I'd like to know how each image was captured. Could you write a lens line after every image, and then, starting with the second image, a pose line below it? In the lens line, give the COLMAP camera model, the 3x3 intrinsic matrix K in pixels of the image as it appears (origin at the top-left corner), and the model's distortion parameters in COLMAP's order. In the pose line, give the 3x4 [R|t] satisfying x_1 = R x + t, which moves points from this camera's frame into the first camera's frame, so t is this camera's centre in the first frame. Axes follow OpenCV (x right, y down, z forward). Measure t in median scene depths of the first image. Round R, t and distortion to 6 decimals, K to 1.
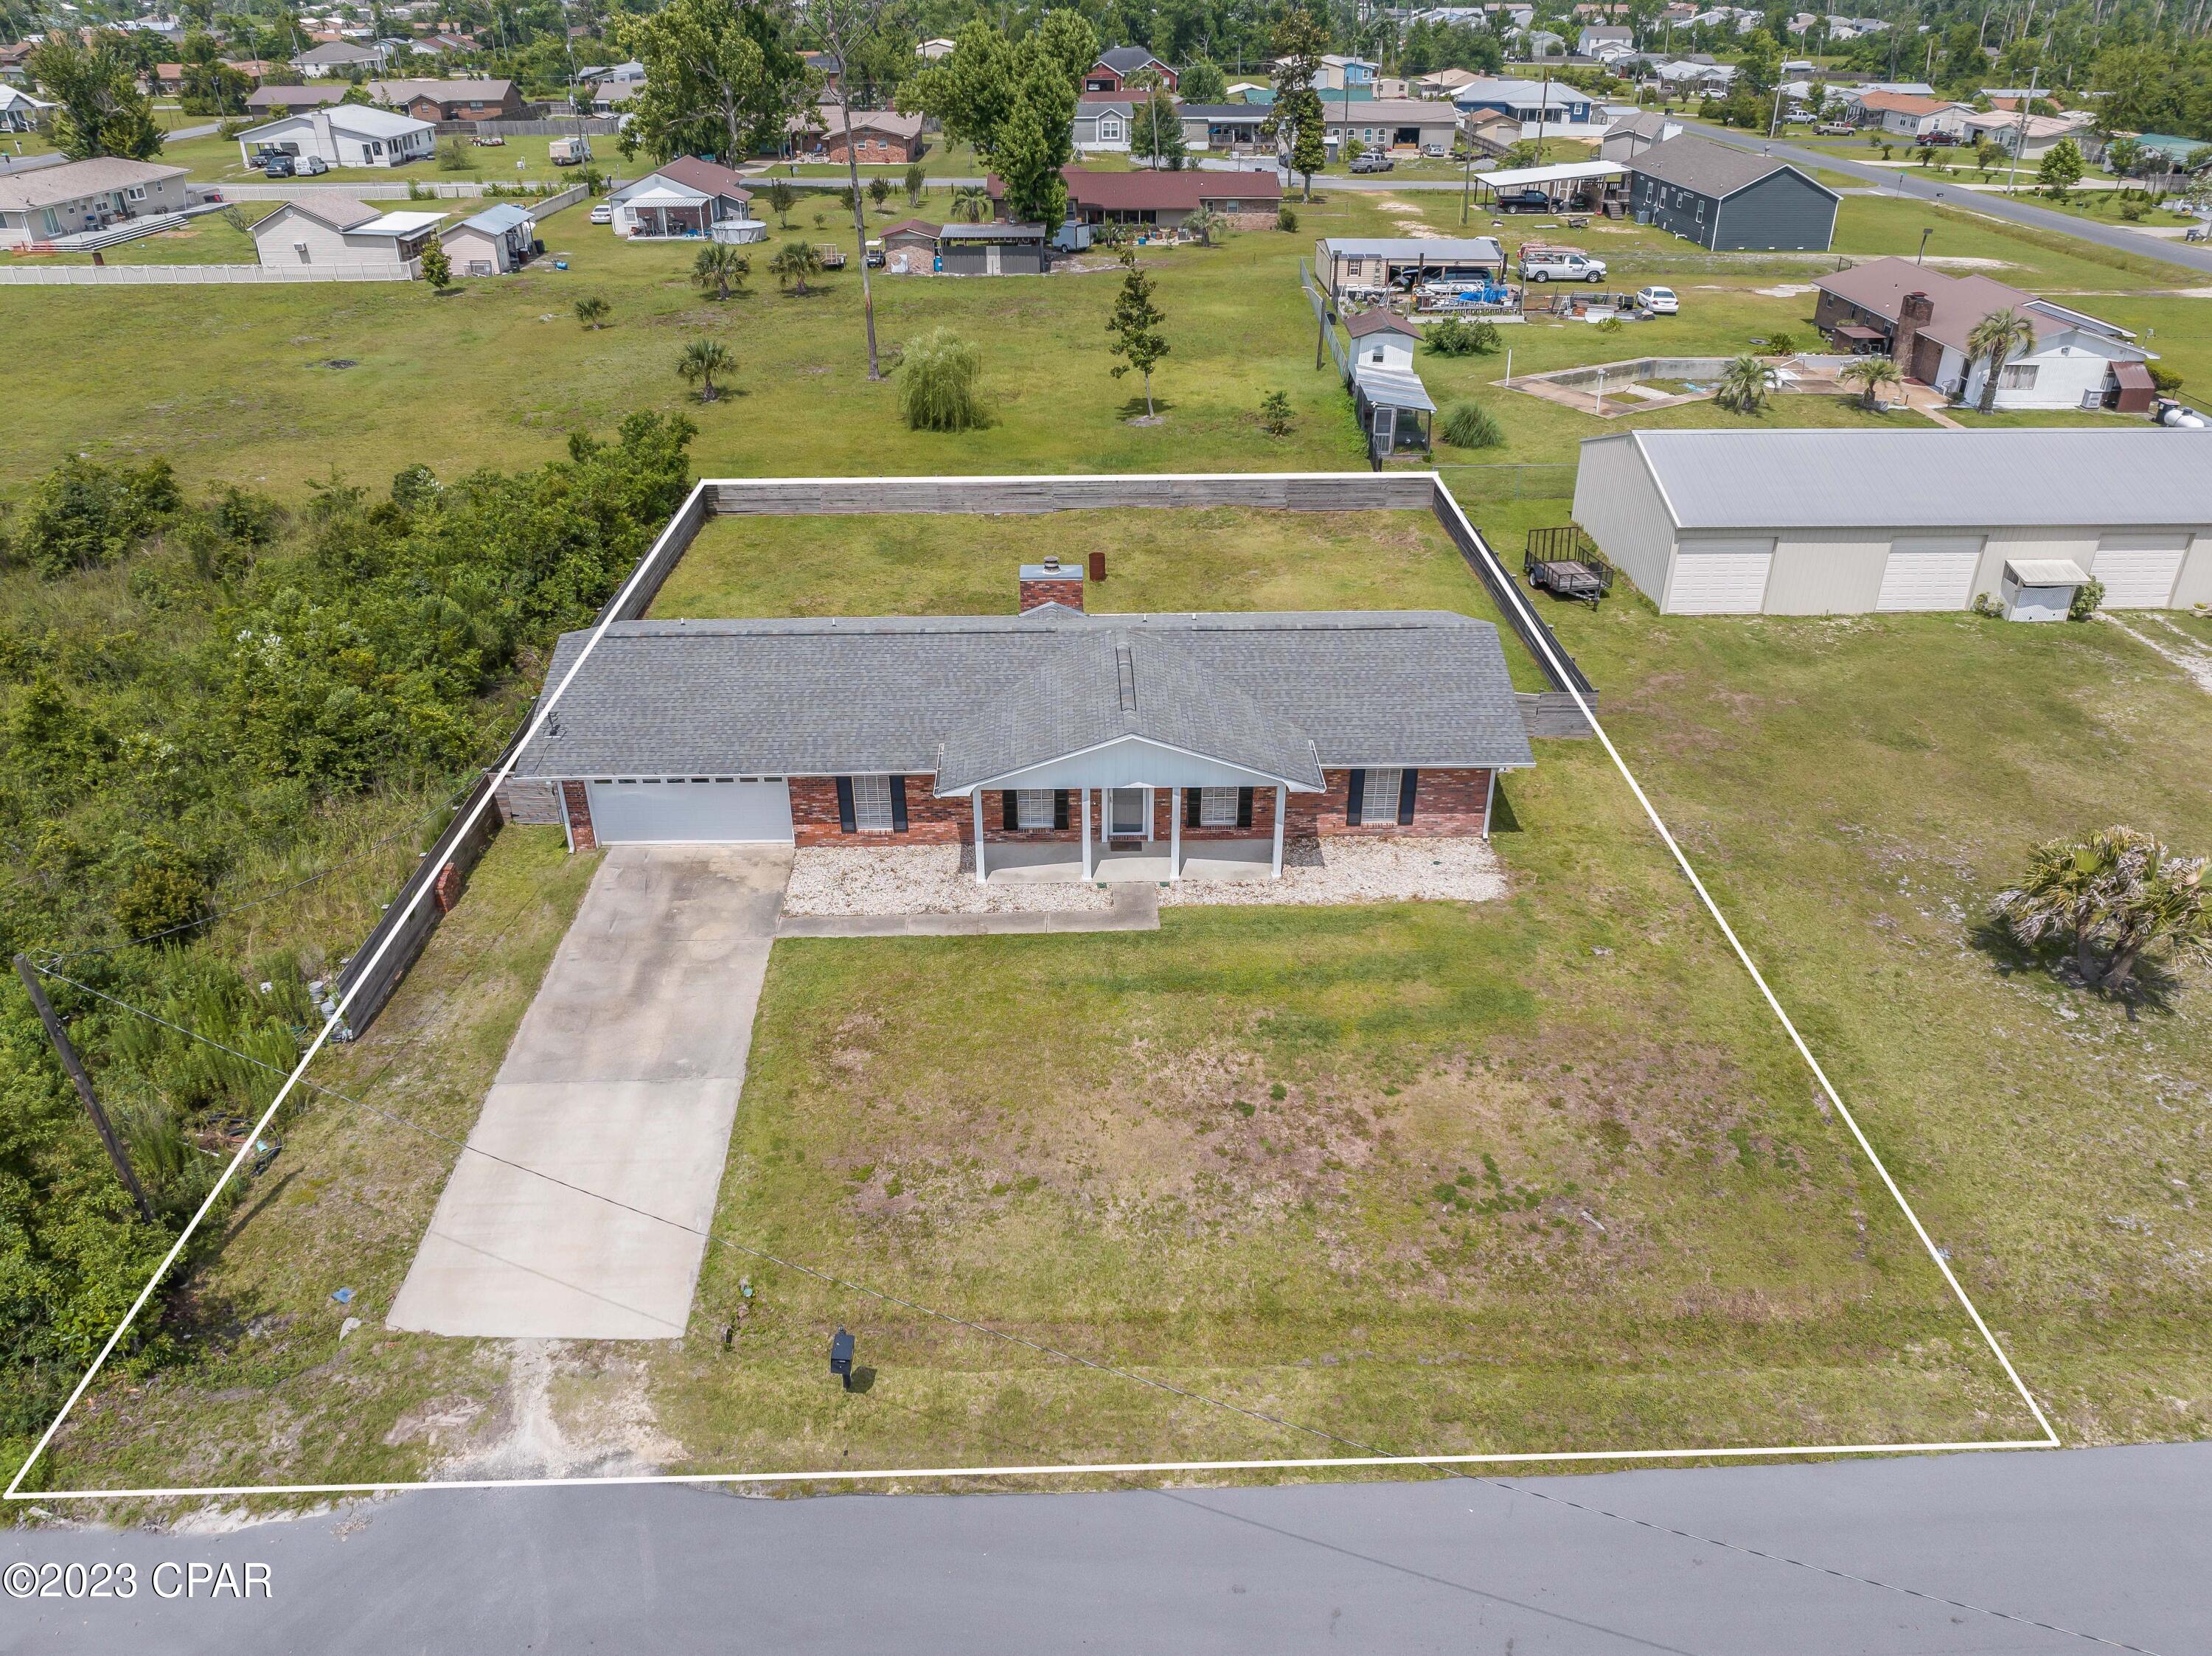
lens RADIAL K [[1553.9, 0, 1111.1], [0, 1553.9, 815.3], [0, 0, 1]] dist [-0.035757, 0.002500]
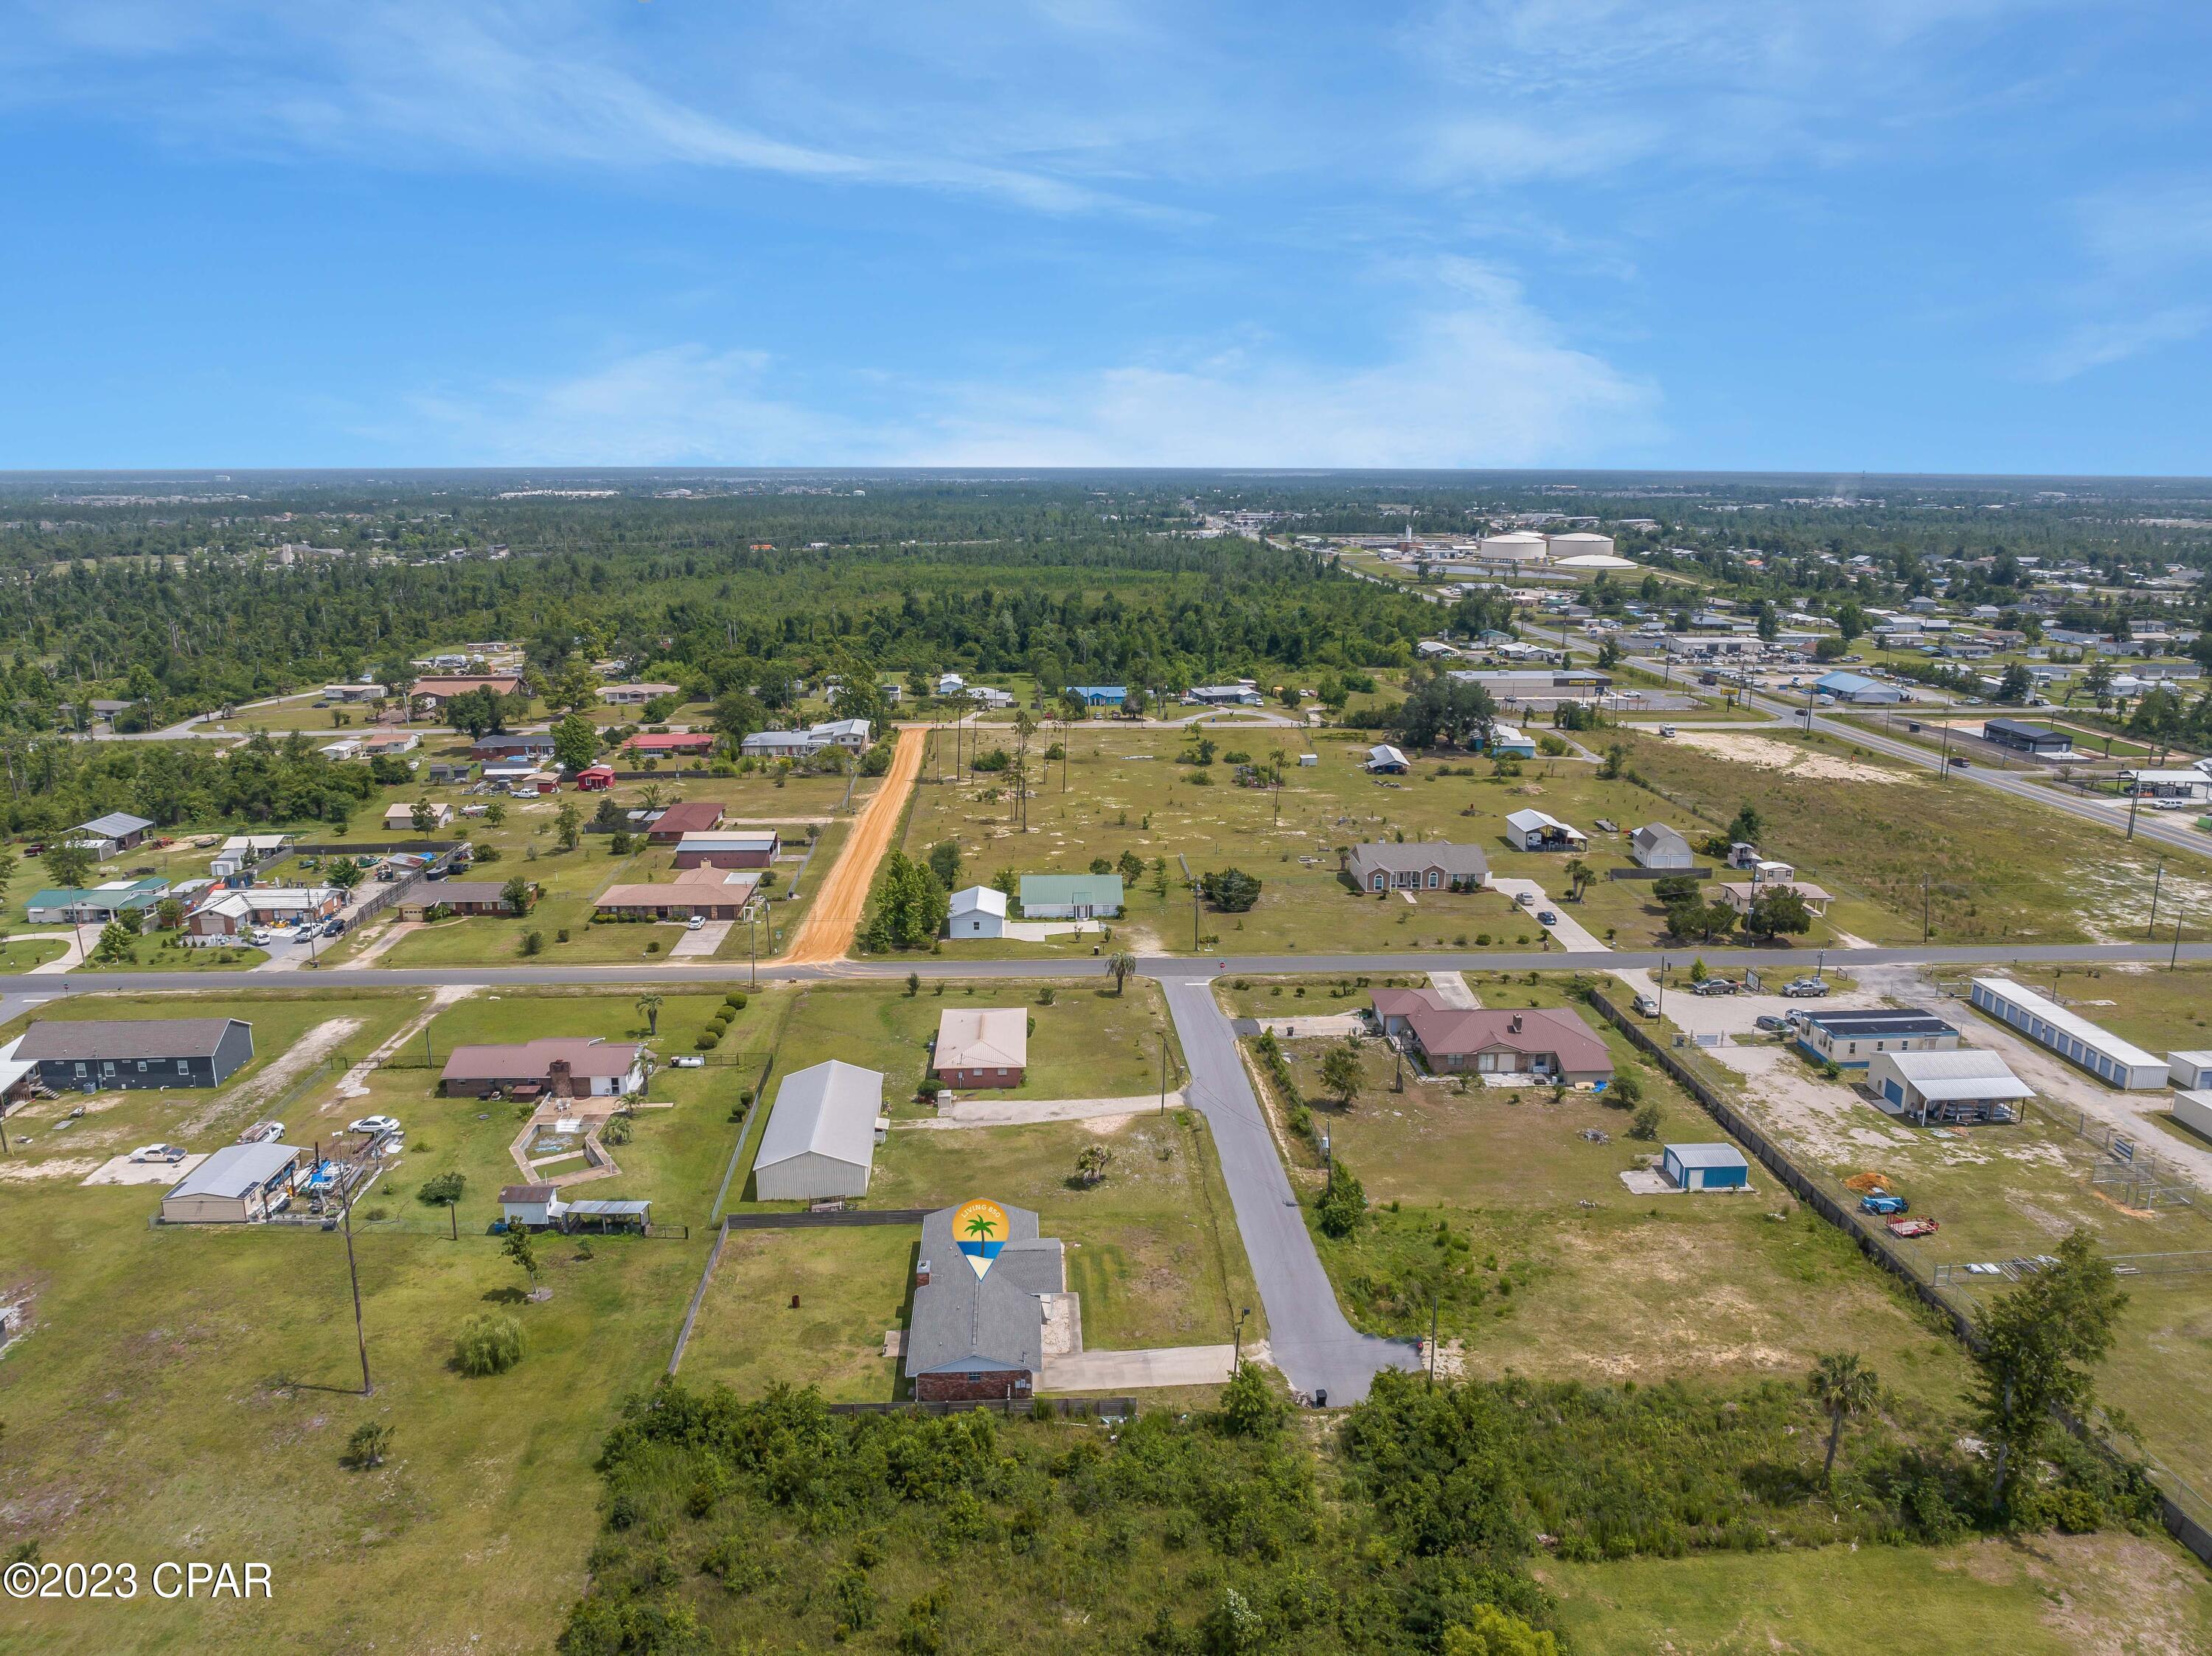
lens RADIAL K [[1553.9, 0, 1111.1], [0, 1553.9, 815.3], [0, 0, 1]] dist [-0.035757, 0.002500]
pose [[-0.038988, -0.220283, 0.974656, -3.056511], [0.483904, 0.849230, 0.211293, -1.503148], [-0.874252, 0.479878, 0.073487, 0.137274]]
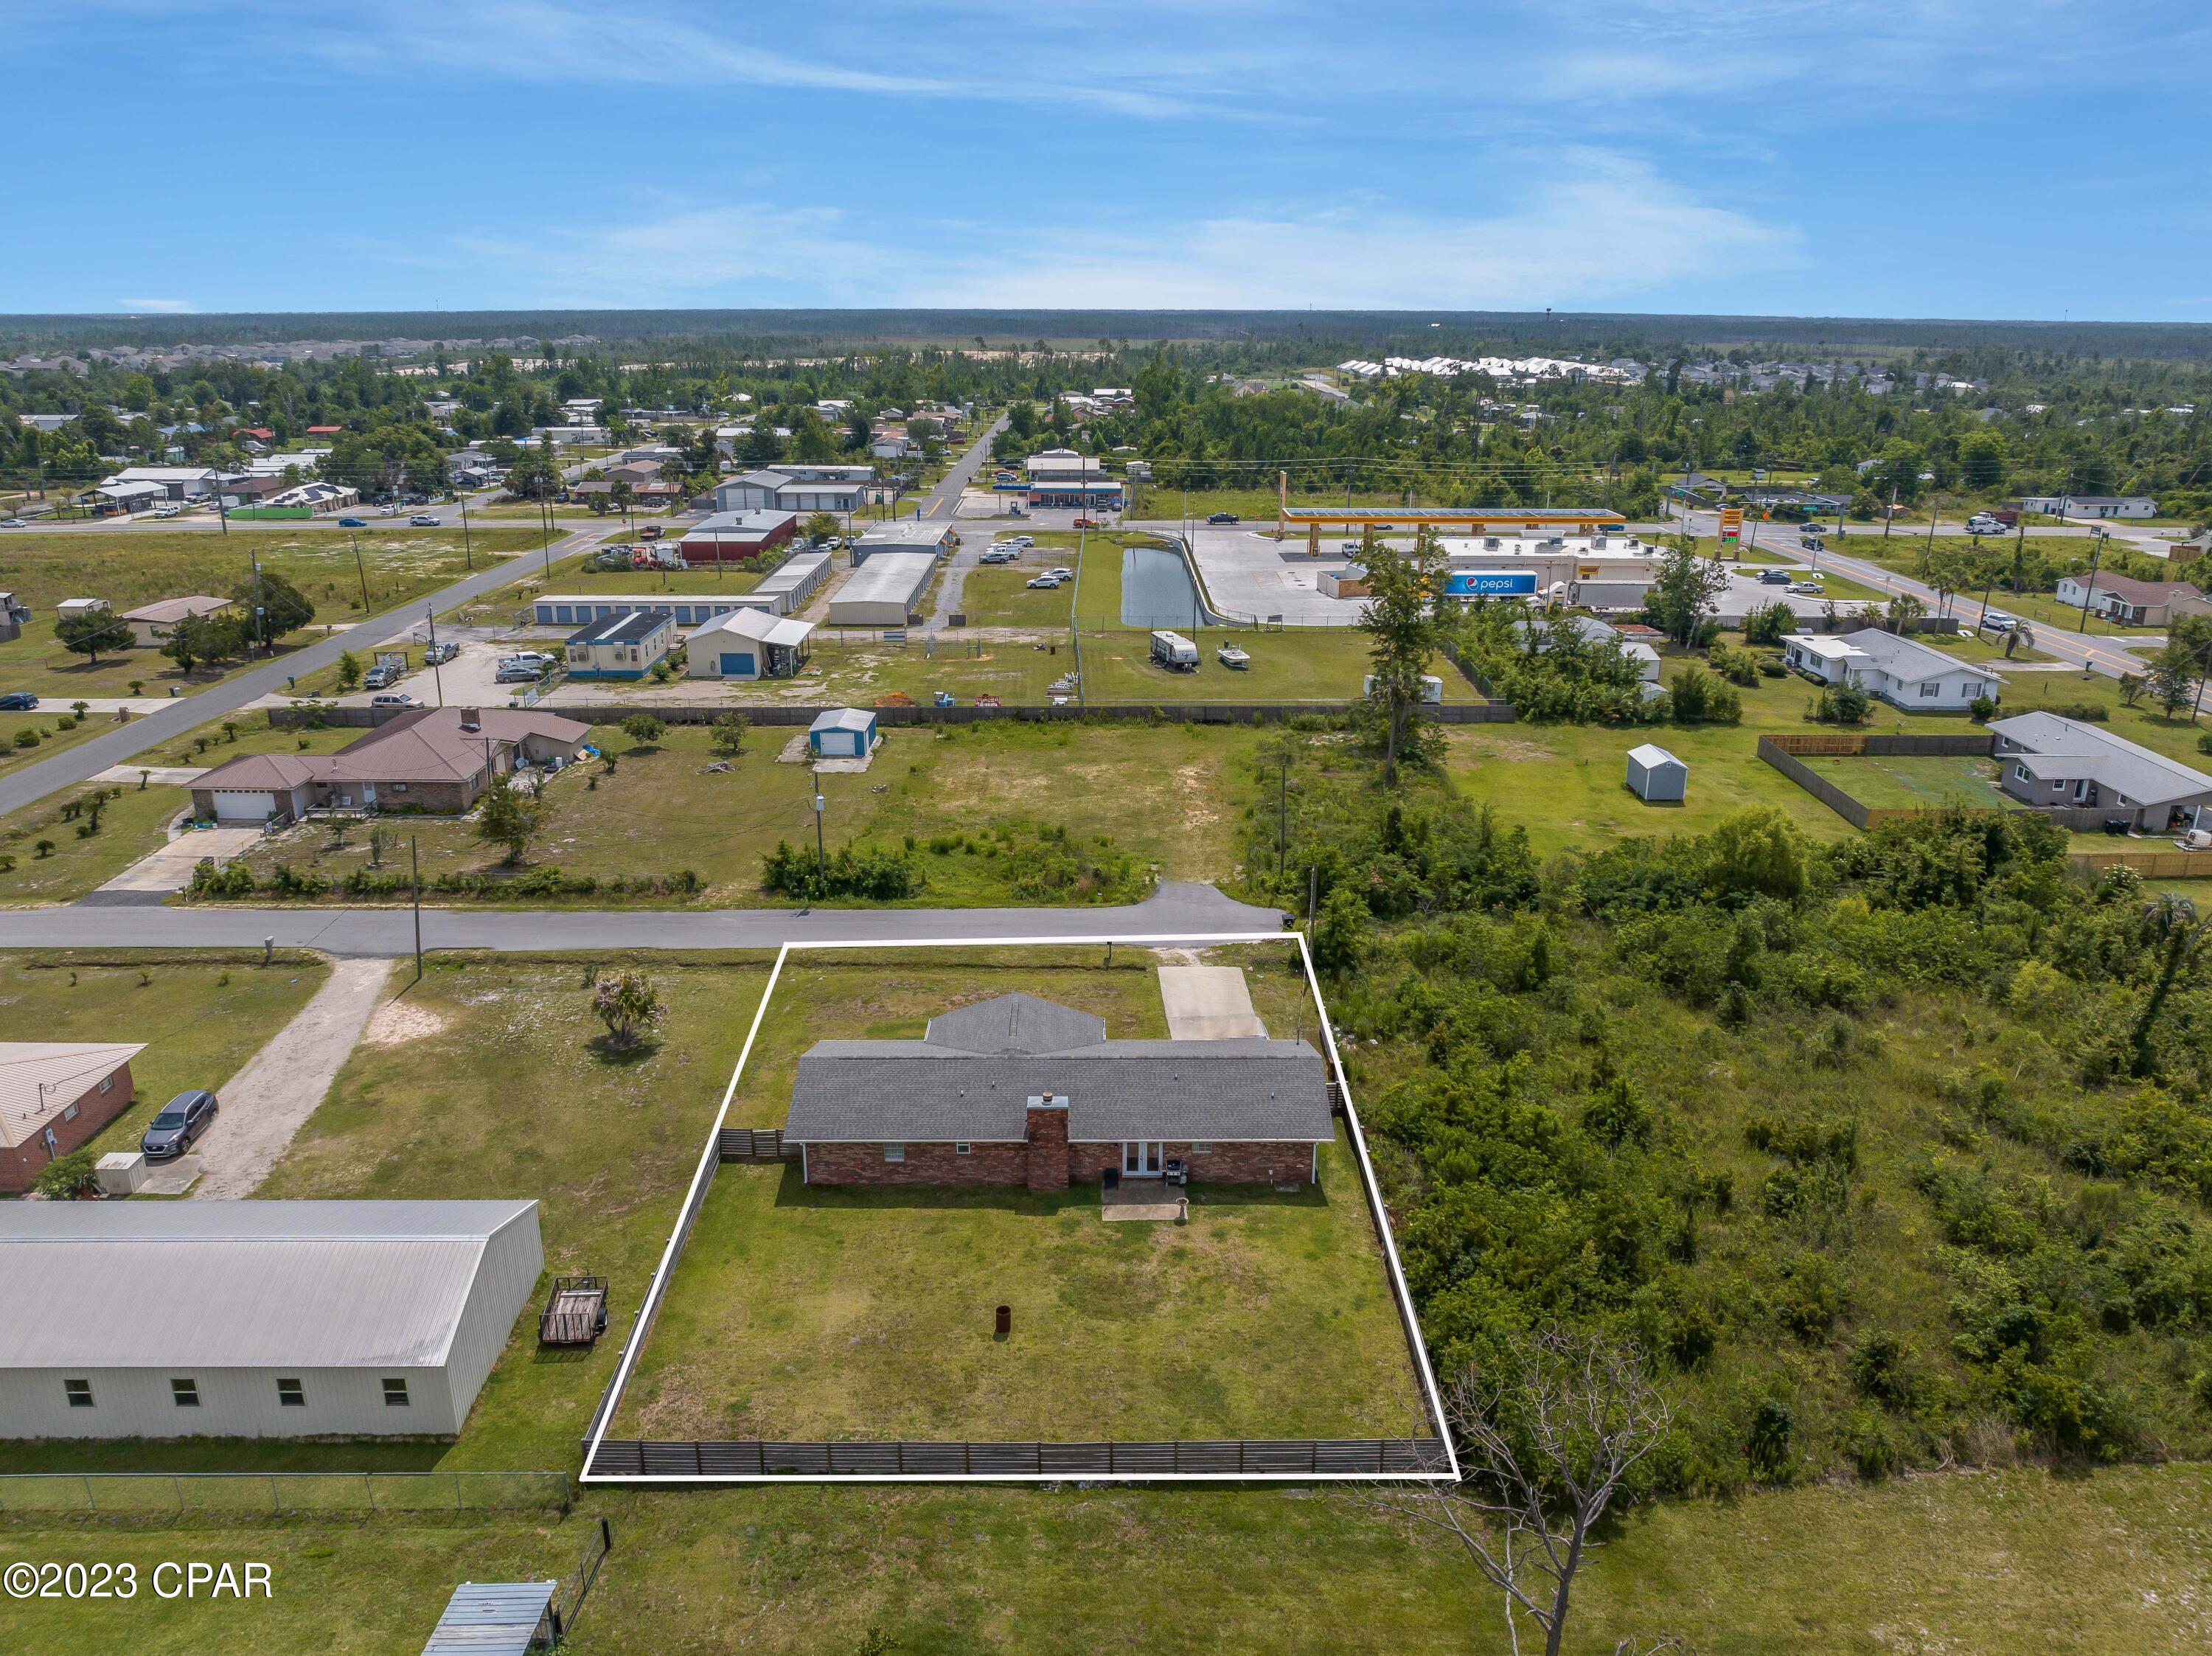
lens RADIAL K [[1553.9, 0, 1111.1], [0, 1553.9, 815.3], [0, 0, 1]] dist [-0.035757, 0.002500]
pose [[-0.999902, -0.004694, 0.013187, -0.144287], [0.006514, 0.677833, 0.735187, -1.750517], [-0.012390, 0.735201, -0.677736, 2.170897]]
